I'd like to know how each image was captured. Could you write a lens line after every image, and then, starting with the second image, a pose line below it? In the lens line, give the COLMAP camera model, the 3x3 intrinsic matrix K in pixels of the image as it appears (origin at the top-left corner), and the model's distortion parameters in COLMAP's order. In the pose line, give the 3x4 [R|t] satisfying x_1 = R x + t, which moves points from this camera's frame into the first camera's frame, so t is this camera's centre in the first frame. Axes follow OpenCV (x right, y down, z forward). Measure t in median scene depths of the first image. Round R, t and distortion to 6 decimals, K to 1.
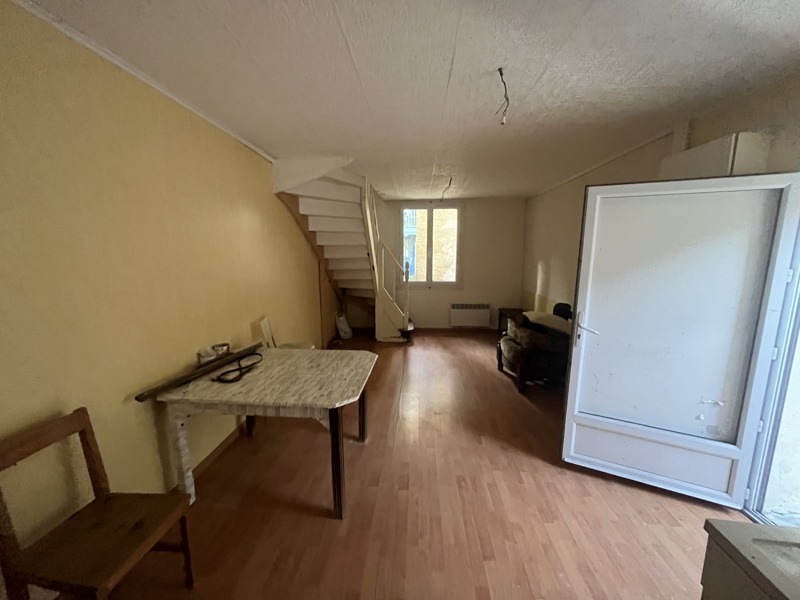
lens RADIAL K [[322.3, 0, 401.4], [0, 322.3, 299.7], [0, 0, 1]] dist [0.001322, 0.000191]
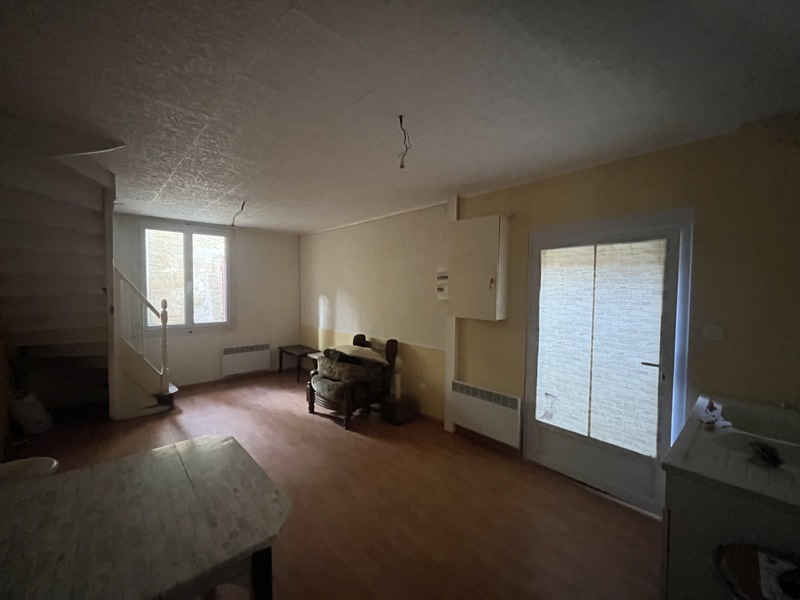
lens RADIAL K [[322.3, 0, 400.4], [0, 322.3, 299.7], [0, 0, 1]] dist [0.001322, 0.000191]
pose [[0.694523, -0.025681, 0.719012, -0.137572], [0.099994, 0.993109, -0.061118, -0.018113], [-0.712488, 0.114345, 0.692305, 0.102763]]
